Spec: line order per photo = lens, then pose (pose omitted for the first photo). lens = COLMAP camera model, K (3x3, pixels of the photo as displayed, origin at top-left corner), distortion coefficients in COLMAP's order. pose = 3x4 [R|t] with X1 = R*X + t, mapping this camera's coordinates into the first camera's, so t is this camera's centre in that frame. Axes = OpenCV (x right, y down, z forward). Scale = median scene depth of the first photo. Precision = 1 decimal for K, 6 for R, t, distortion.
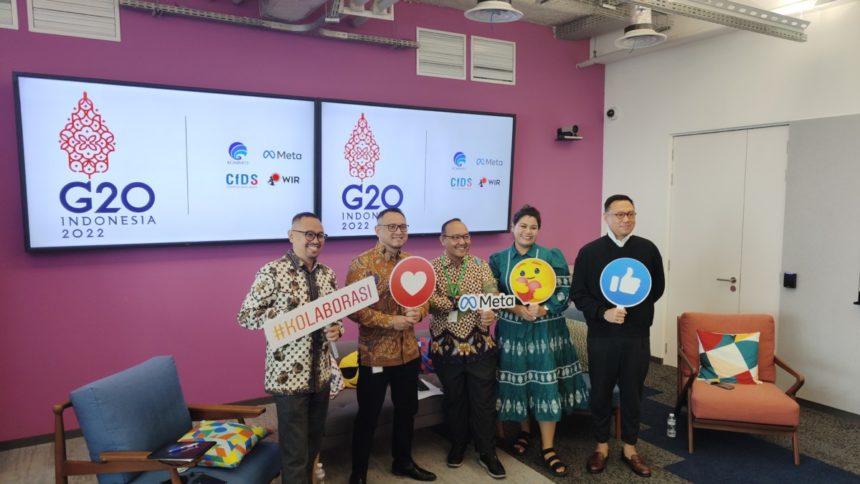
lens RADIAL K [[604.9, 0, 427.5], [0, 604.9, 246.6], [0, 0, 1]] dist [-0.002980, 0.005706]
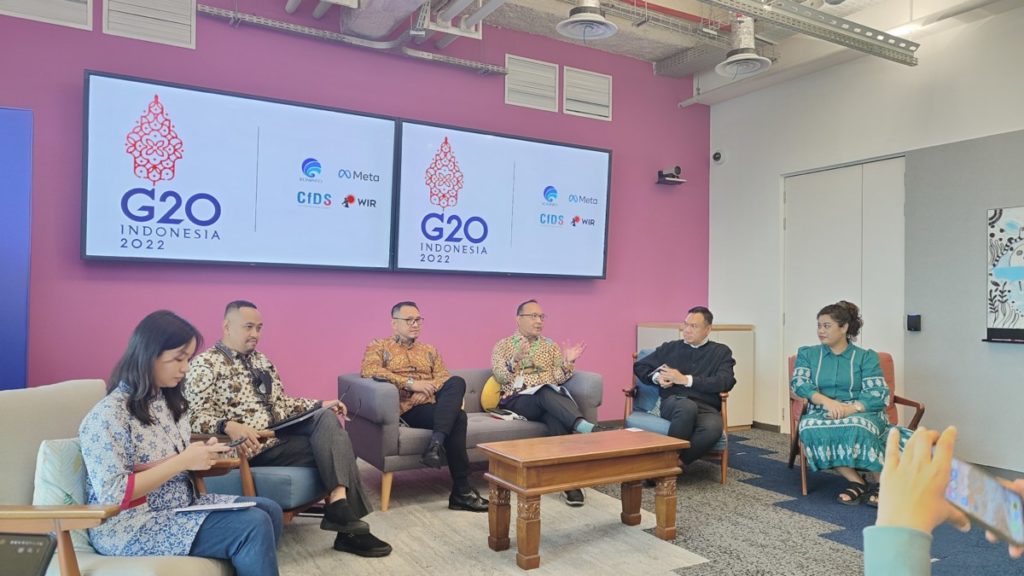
lens RADIAL K [[720.2, 0, 514.4], [0, 720.2, 282.2], [0, 0, 1]] dist [-0.002980, 0.005706]
pose [[0.999879, 0.015579, -0.000357, 0.001610], [-0.015522, 0.993675, -0.111216, 0.129723], [-0.001378, 0.111208, 0.993796, -0.078885]]
